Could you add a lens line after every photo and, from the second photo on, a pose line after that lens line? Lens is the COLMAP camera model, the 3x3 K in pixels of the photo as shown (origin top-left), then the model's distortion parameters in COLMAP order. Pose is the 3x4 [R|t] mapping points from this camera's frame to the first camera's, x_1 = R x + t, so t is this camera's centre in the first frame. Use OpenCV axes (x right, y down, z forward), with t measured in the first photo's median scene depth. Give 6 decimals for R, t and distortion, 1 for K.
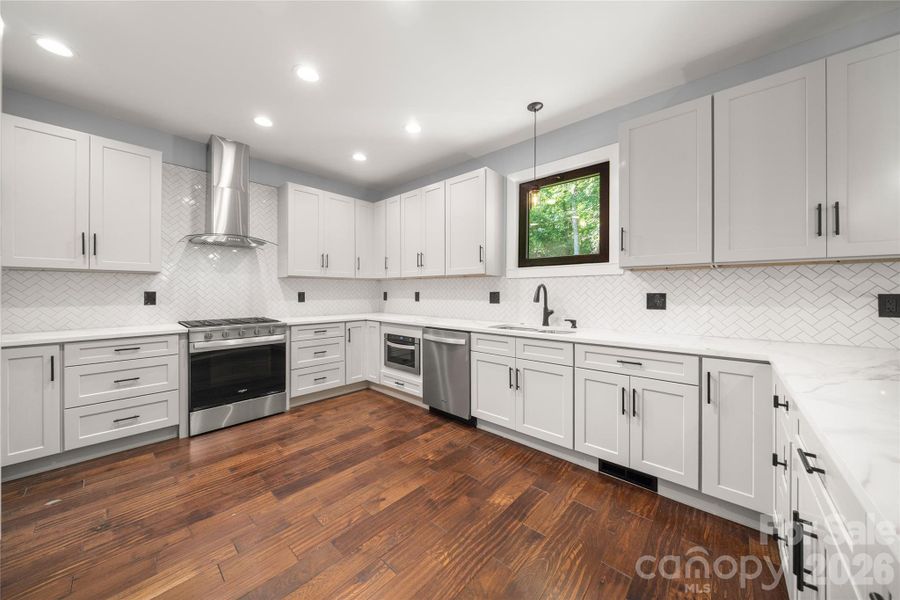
lens RADIAL K [[310.8, 0, 444.2], [0, 310.8, 291.9], [0, 0, 1]] dist [-0.002440, 0.000000]
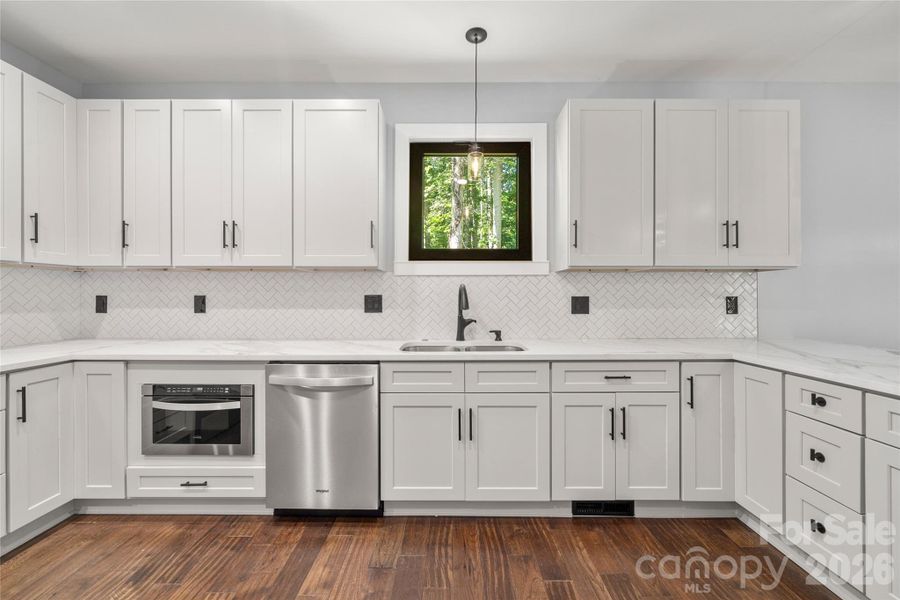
lens RADIAL K [[364.7, 0, 457.4], [0, 364.7, 294.9], [0, 0, 1]] dist [-0.002138, 0.000564]
pose [[0.740352, -0.000462, 0.672219, -0.266334], [0.000987, 0.999999, -0.000400, -0.000160], [-0.672218, 0.000960, 0.740352, 0.361001]]
